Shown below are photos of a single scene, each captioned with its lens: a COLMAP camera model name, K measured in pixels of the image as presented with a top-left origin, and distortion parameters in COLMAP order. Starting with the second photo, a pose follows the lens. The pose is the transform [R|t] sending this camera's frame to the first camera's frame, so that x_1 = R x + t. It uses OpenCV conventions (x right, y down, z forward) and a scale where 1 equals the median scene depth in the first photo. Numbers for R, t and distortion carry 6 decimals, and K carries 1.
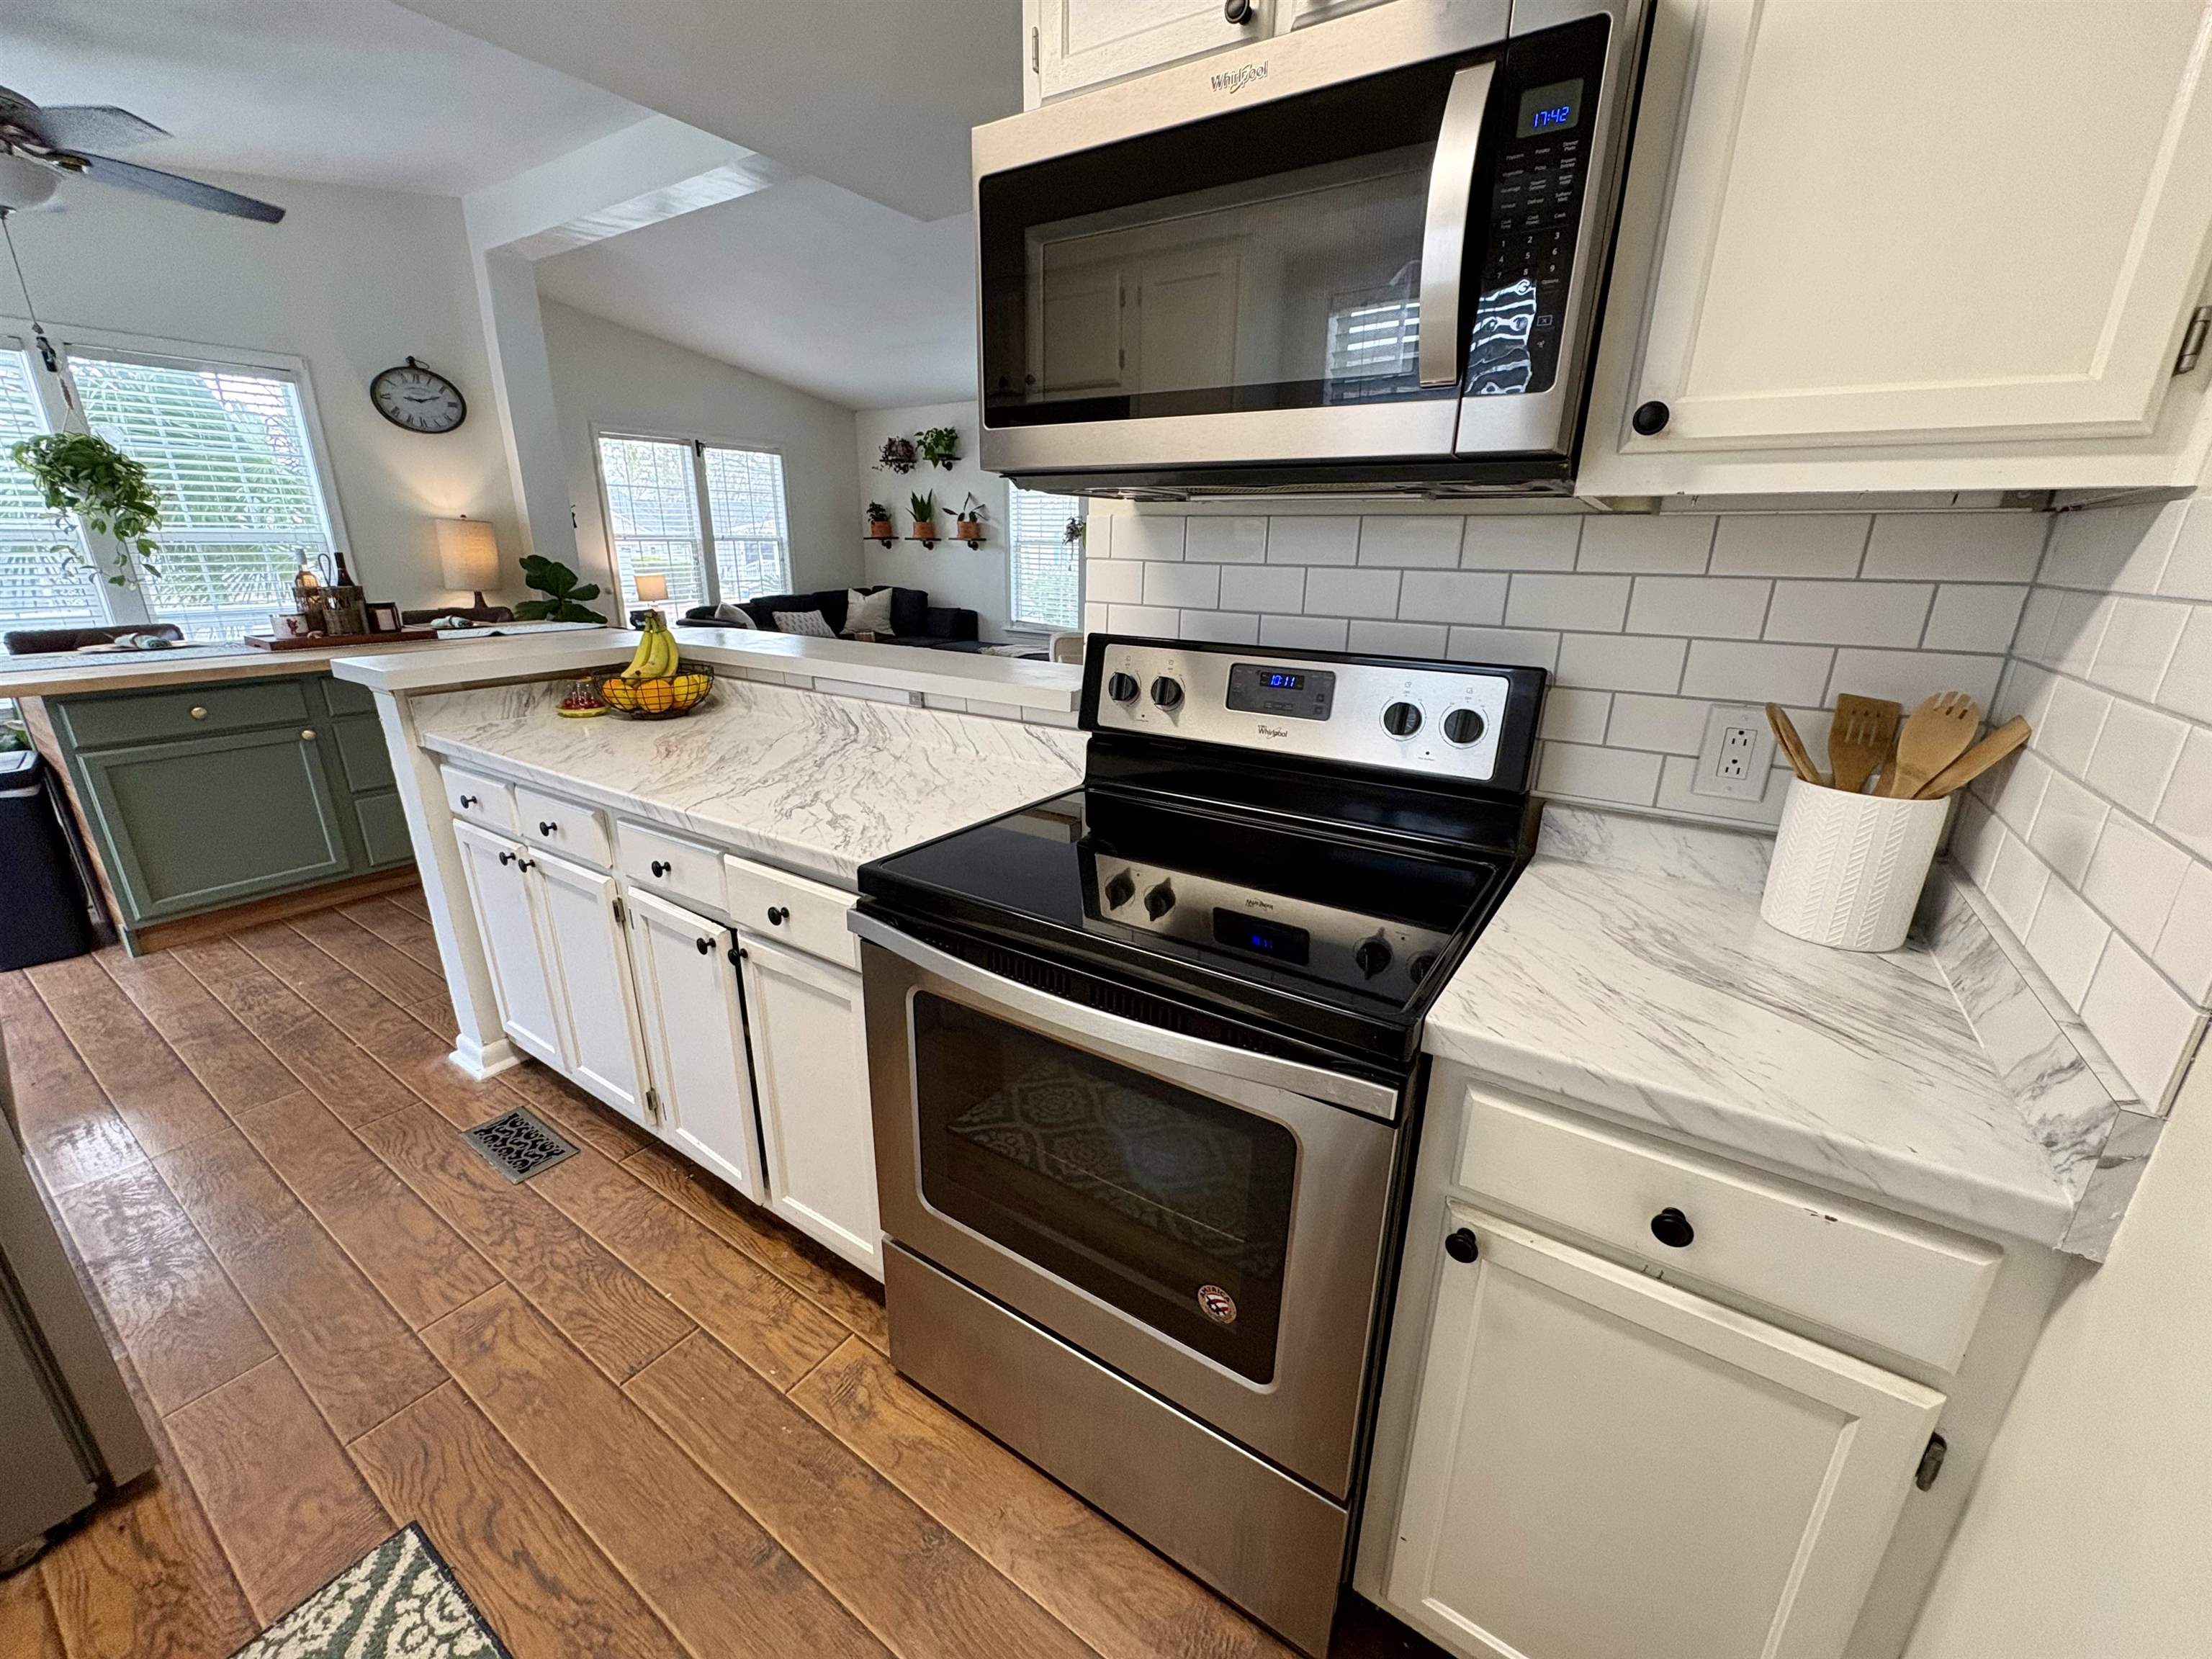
lens RADIAL K [[880.5, 0, 1101.8], [0, 880.5, 827.7], [0, 0, 1]] dist [0.001792, -0.000980]
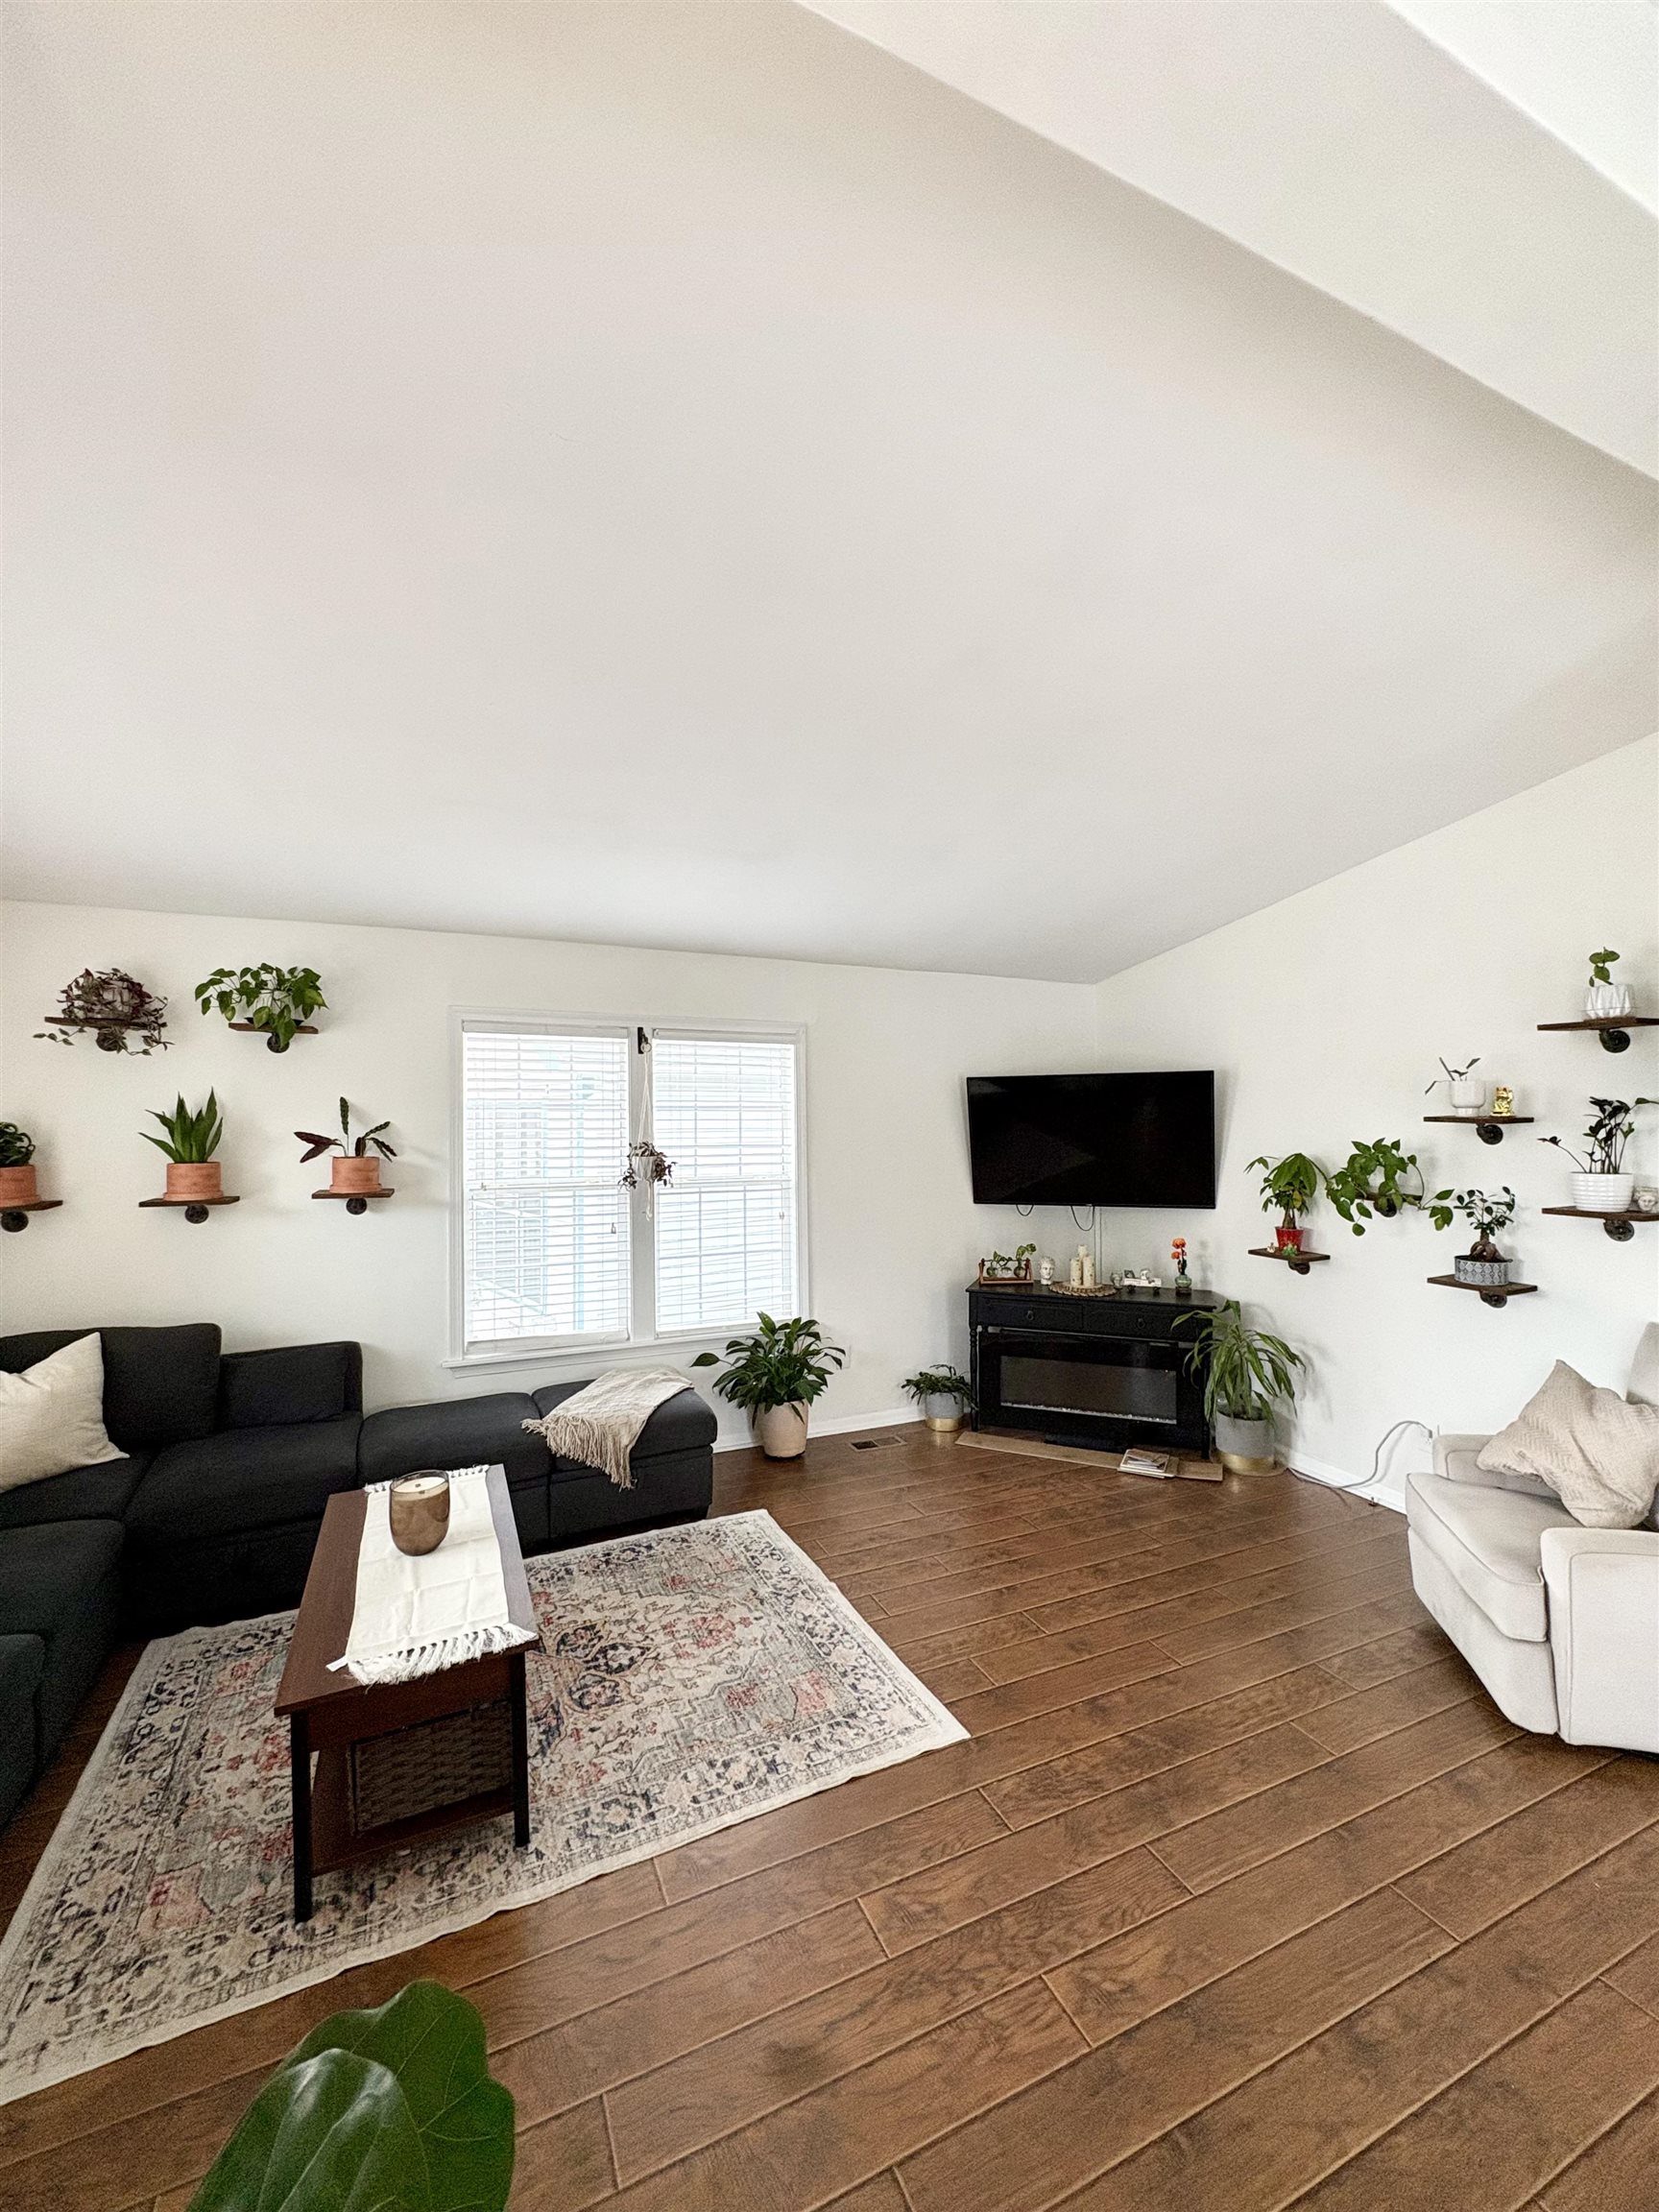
lens RADIAL K [[880.5, 0, 824.7], [0, 880.5, 1110.1], [0, 0, 1]] dist [0.001792, -0.000980]
pose [[0.525055, -0.013475, 0.850962, -0.420104], [0.277866, 0.947796, -0.156439, -0.231273], [-0.804430, 0.318592, 0.501390, 0.562474]]
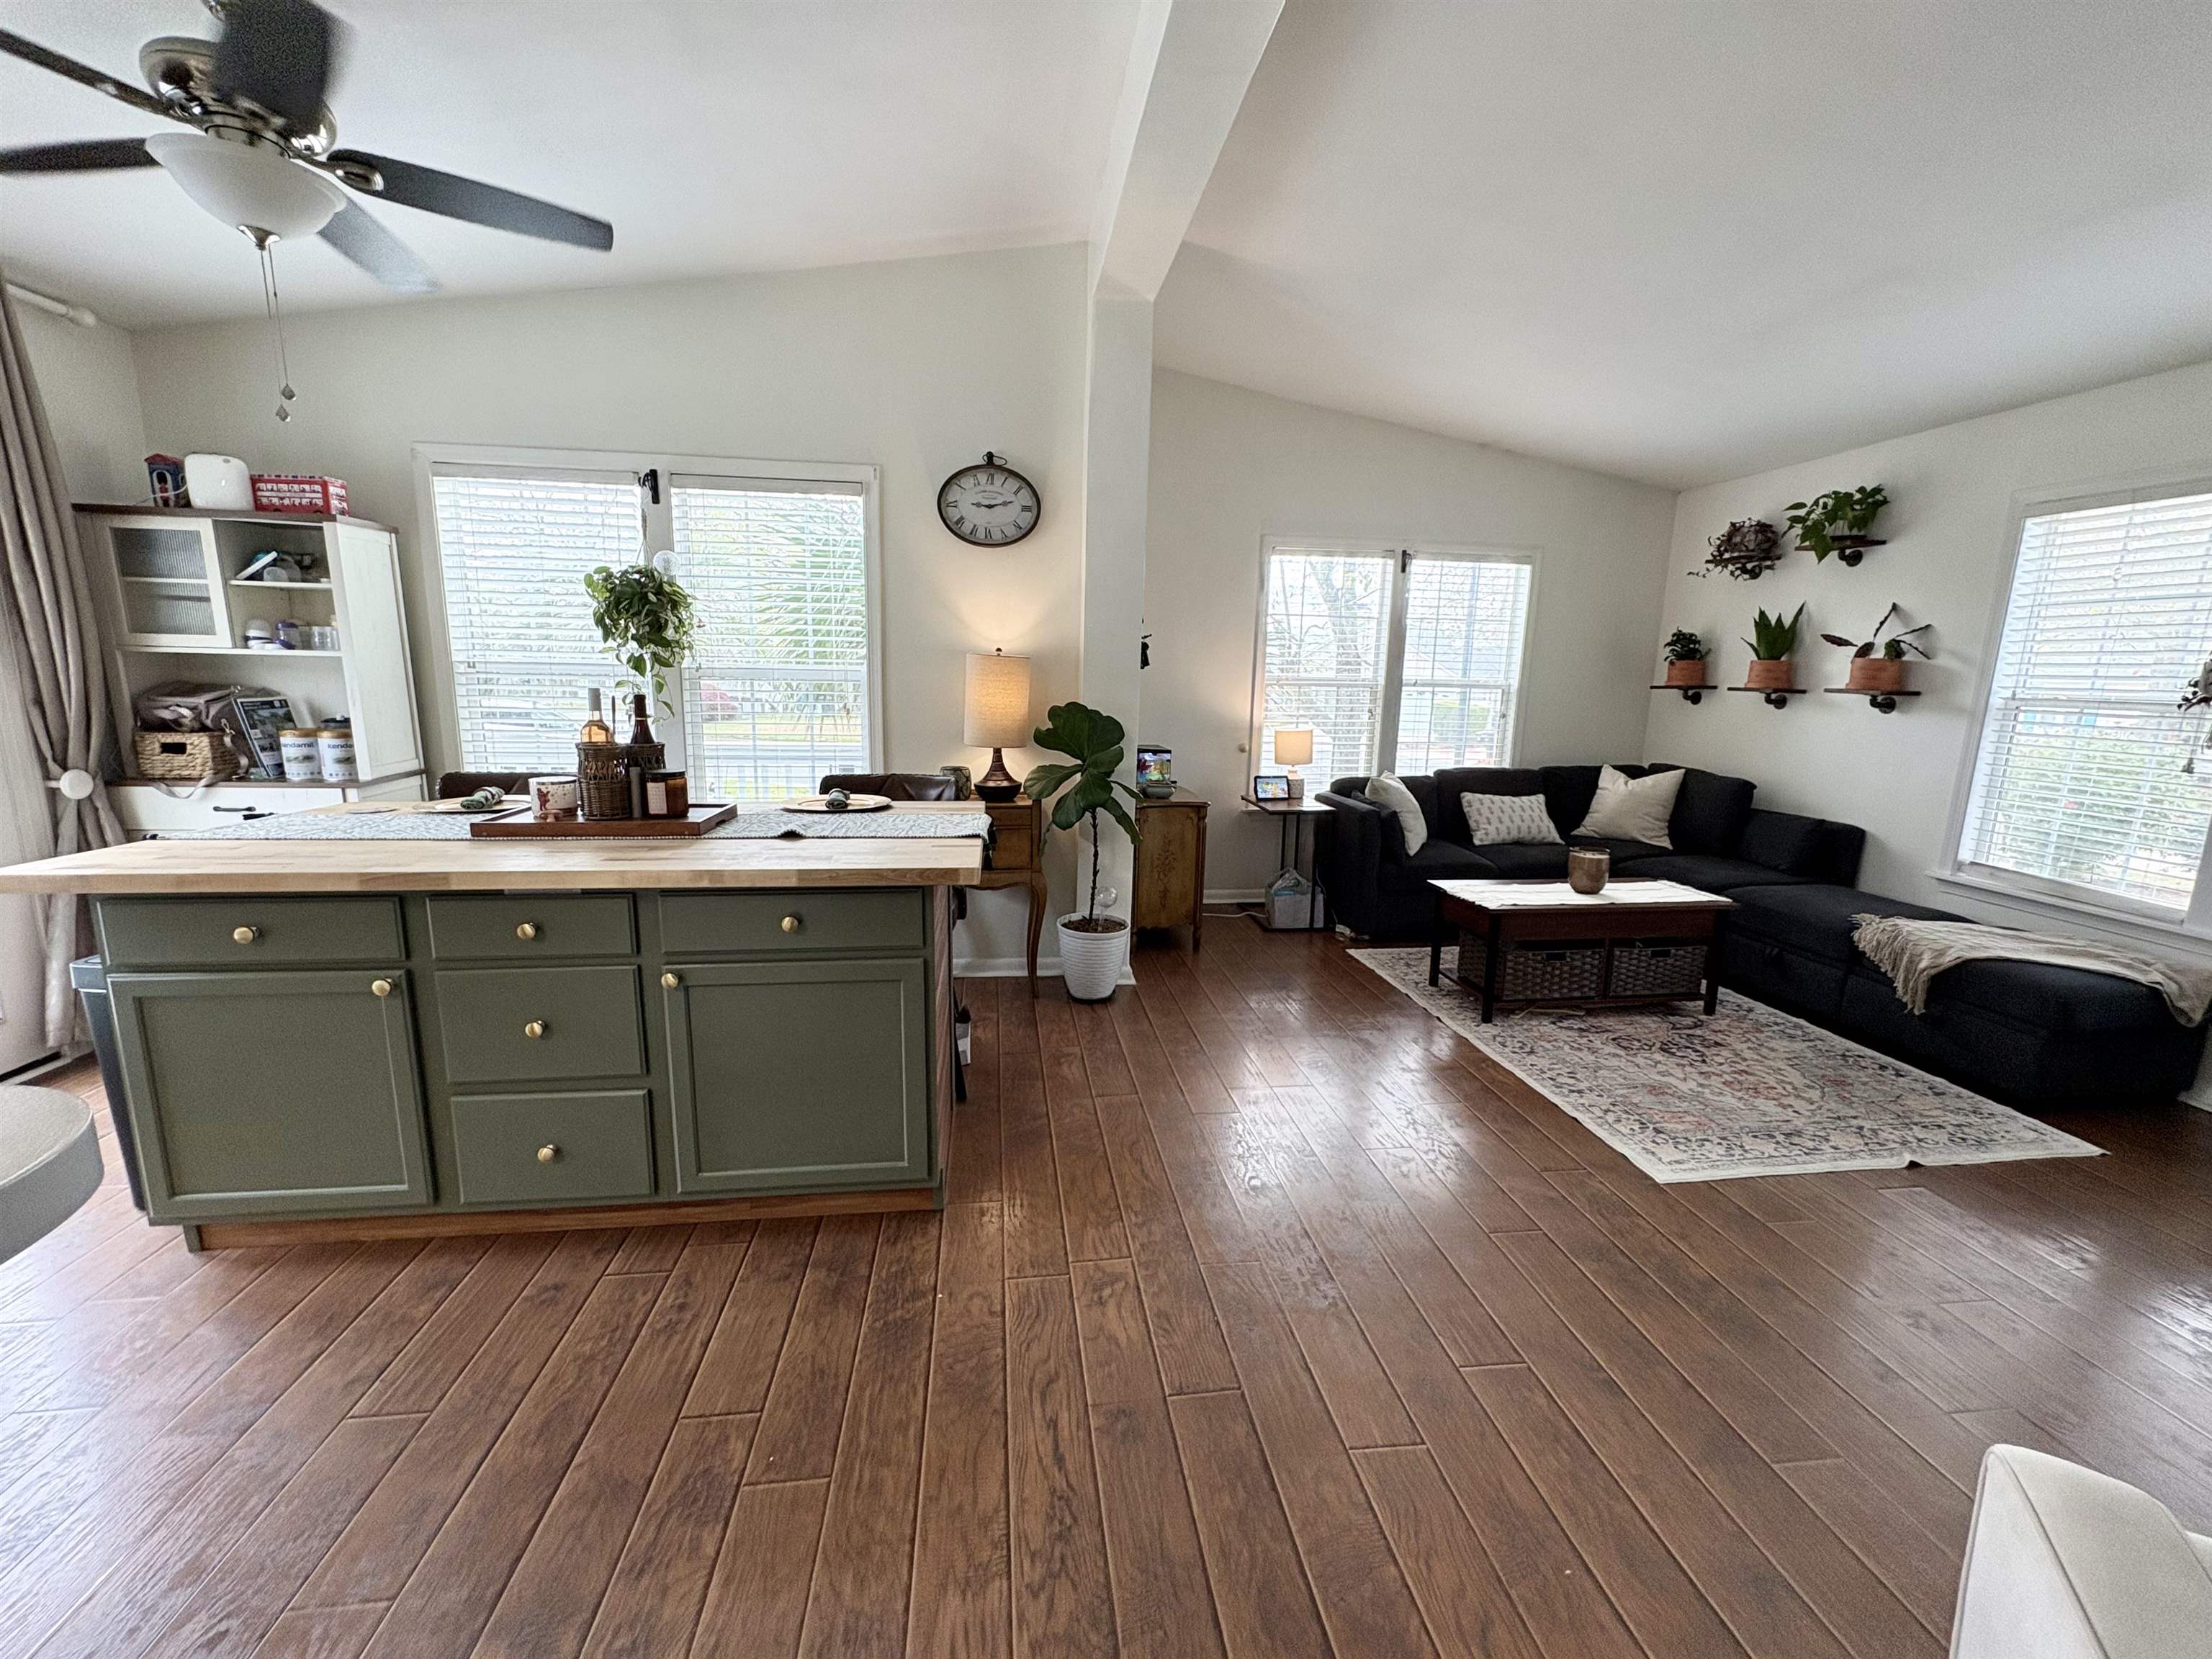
lens RADIAL K [[880.5, 0, 1103.4], [0, 880.5, 825.8], [0, 0, 1]] dist [0.001792, -0.000980]
pose [[0.658828, 0.133351, -0.740381, -0.058695], [-0.248454, 0.967511, -0.046827, -0.121071], [0.710082, 0.214802, 0.670555, 0.367230]]
